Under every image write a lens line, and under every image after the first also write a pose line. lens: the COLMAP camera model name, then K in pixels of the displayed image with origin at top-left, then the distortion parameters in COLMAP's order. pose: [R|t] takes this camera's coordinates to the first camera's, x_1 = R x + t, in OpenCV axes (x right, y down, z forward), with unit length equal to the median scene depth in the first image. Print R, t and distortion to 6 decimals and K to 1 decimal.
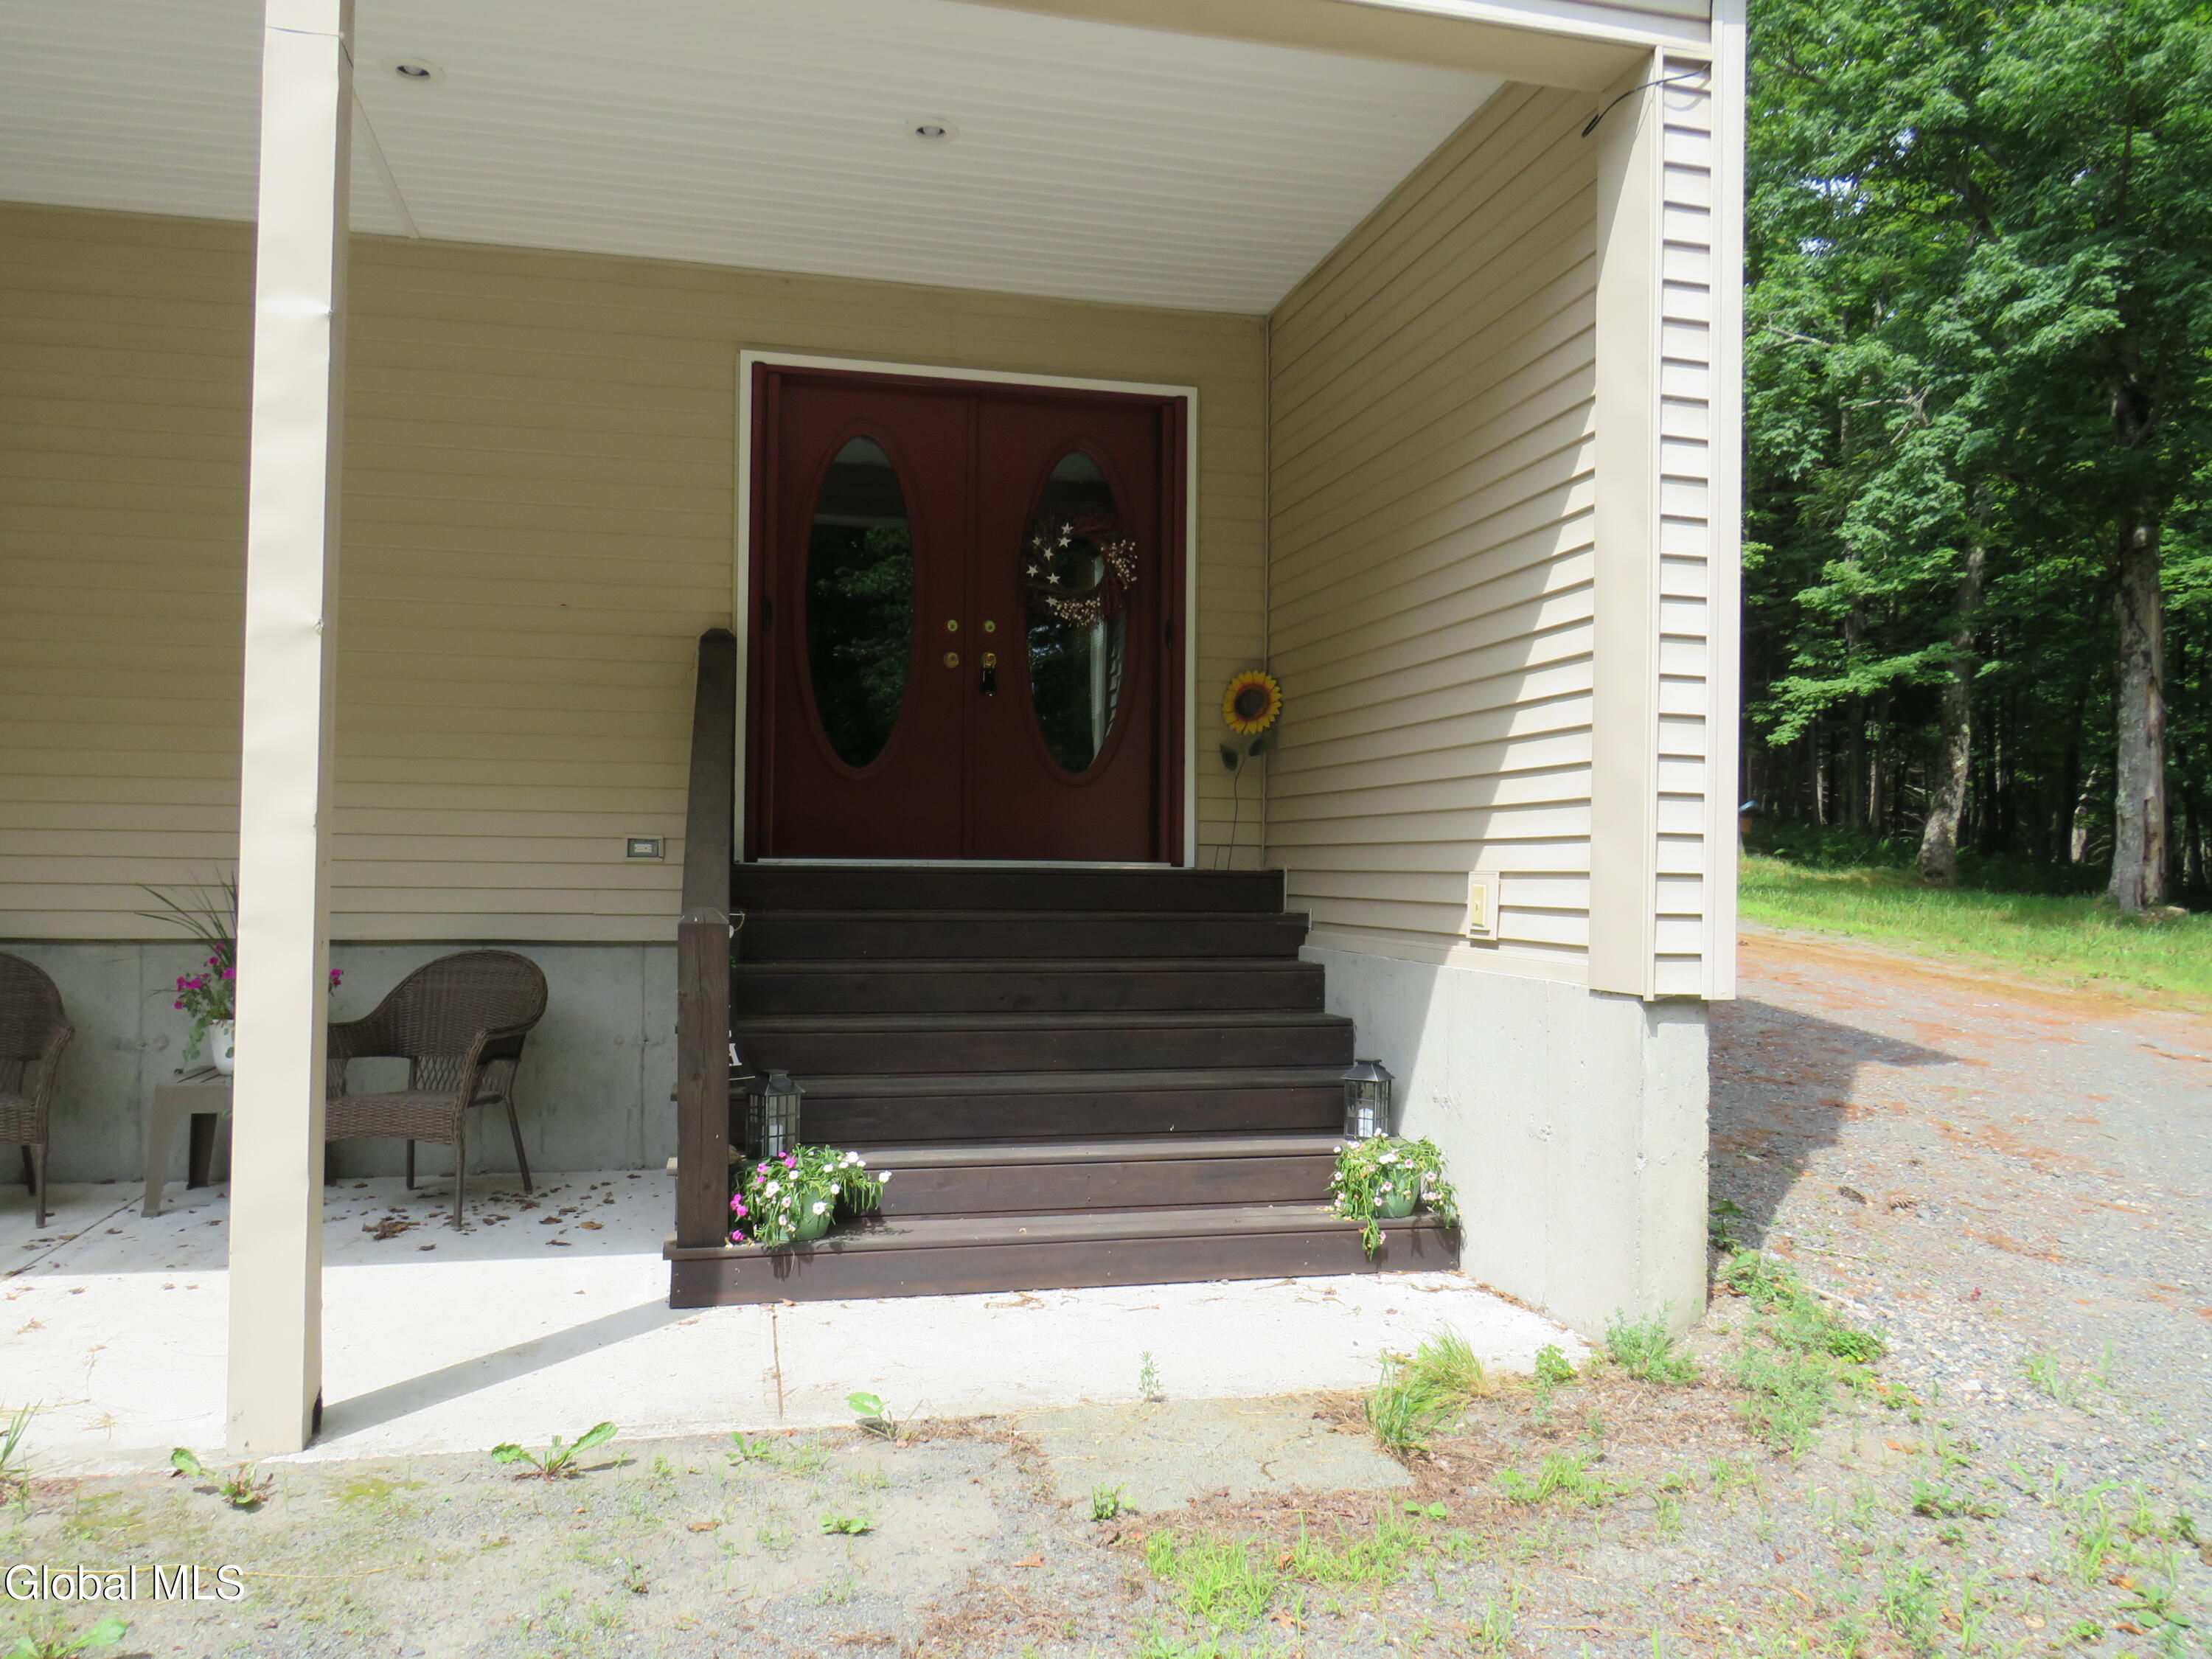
lens RADIAL K [[1594.4, 0, 1109.5], [0, 1594.4, 836.8], [0, 0, 1]] dist [-0.028898, 0.018061]
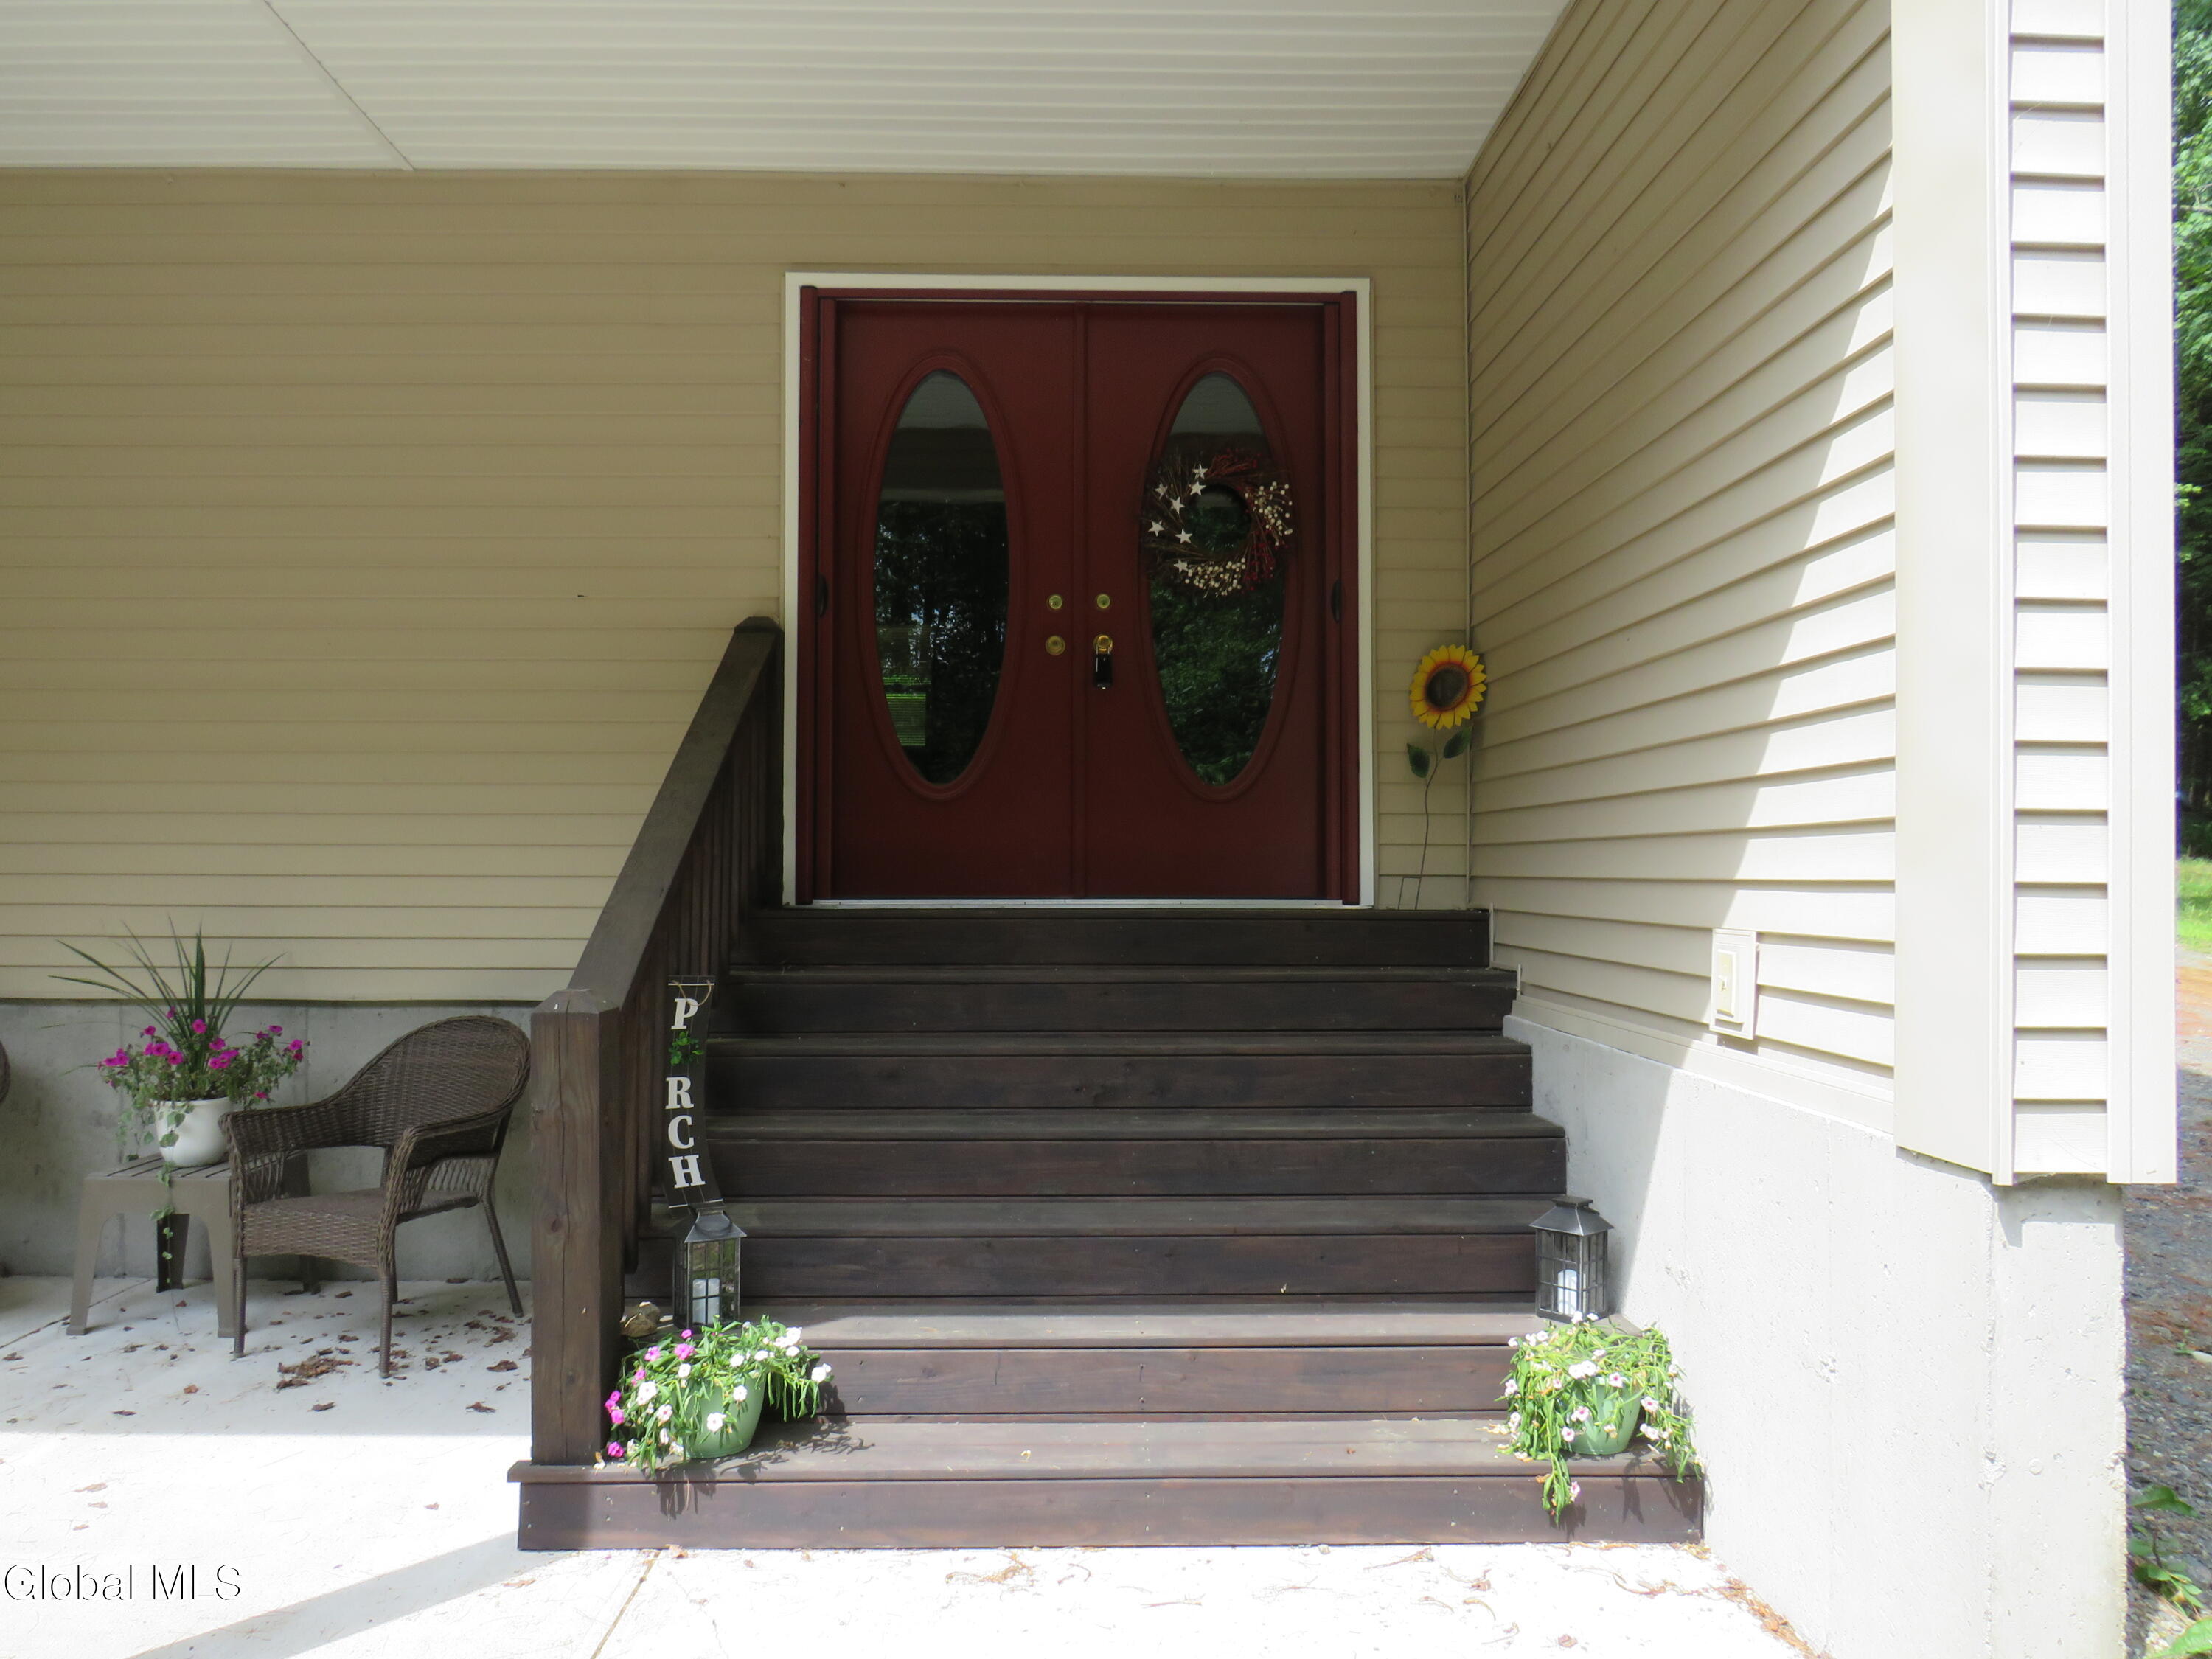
lens RADIAL K [[1594.4, 0, 1099.5], [0, 1594.4, 836.8], [0, 0, 1]] dist [-0.028898, 0.018061]
pose [[0.977149, -0.013637, -0.212120, 0.110505], [0.012867, 0.999905, -0.005012, -0.014764], [0.212168, 0.002168, 0.977231, 0.289427]]
